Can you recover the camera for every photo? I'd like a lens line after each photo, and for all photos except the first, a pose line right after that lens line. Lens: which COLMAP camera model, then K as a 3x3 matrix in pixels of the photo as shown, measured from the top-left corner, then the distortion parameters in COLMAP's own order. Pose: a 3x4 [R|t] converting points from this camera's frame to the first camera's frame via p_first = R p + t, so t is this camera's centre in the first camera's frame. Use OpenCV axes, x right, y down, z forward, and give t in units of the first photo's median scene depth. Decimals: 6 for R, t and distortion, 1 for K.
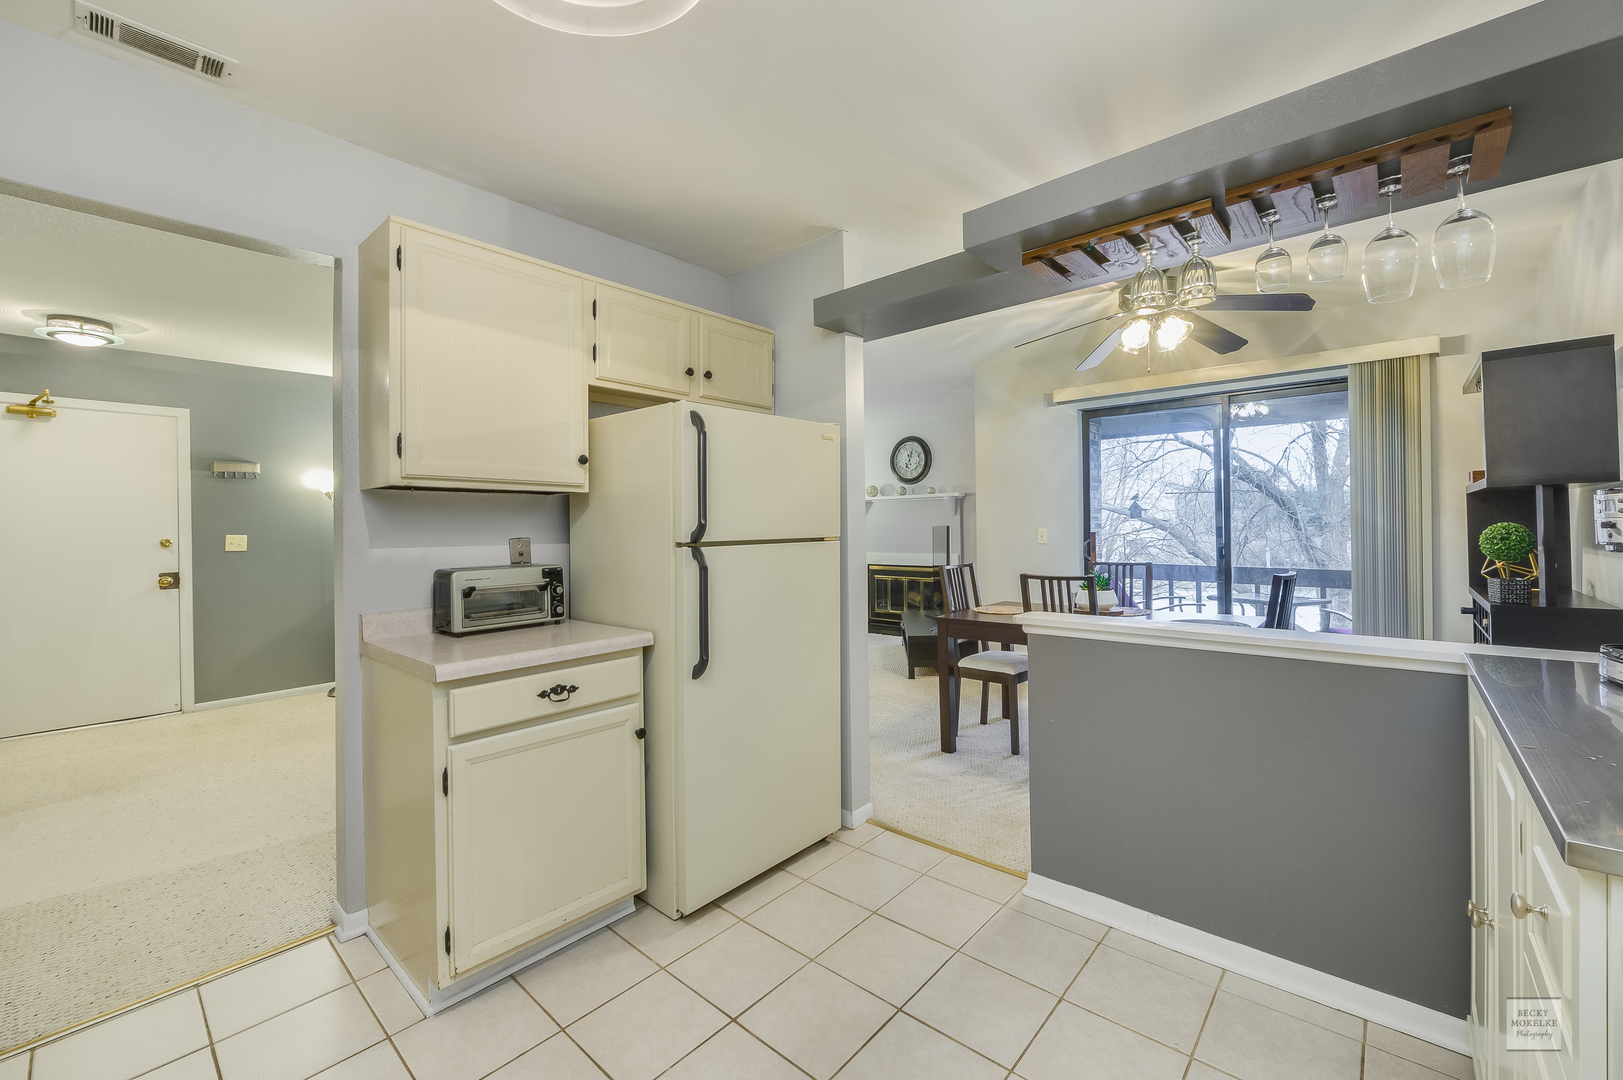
lens RADIAL K [[647.8, 0, 790.3], [0, 647.8, 526.6], [0, 0, 1]] dist [-0.006492, -0.001037]
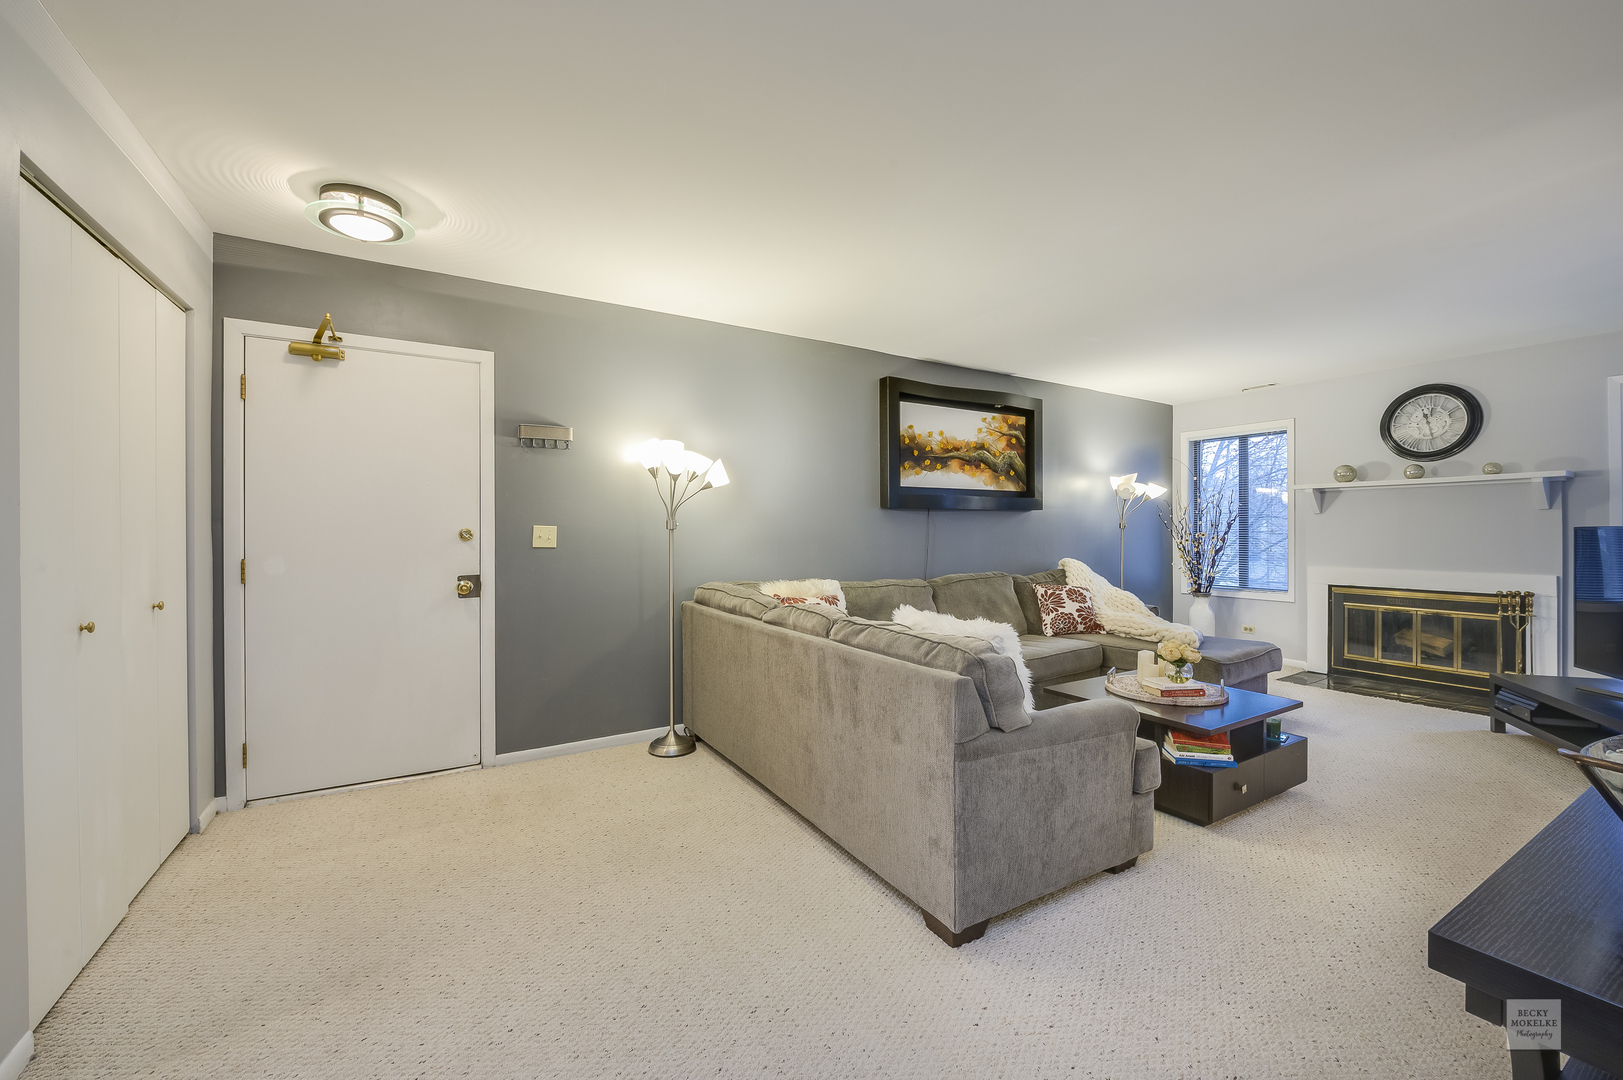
lens RADIAL K [[647.8, 0, 802.6], [0, 647.8, 532.9], [0, 0, 1]] dist [-0.006492, -0.001037]
pose [[0.953601, 0.012388, -0.300817, -0.371538], [-0.011529, 0.999923, 0.004633, 0.015277], [0.300851, -0.000950, 0.953671, 0.400139]]
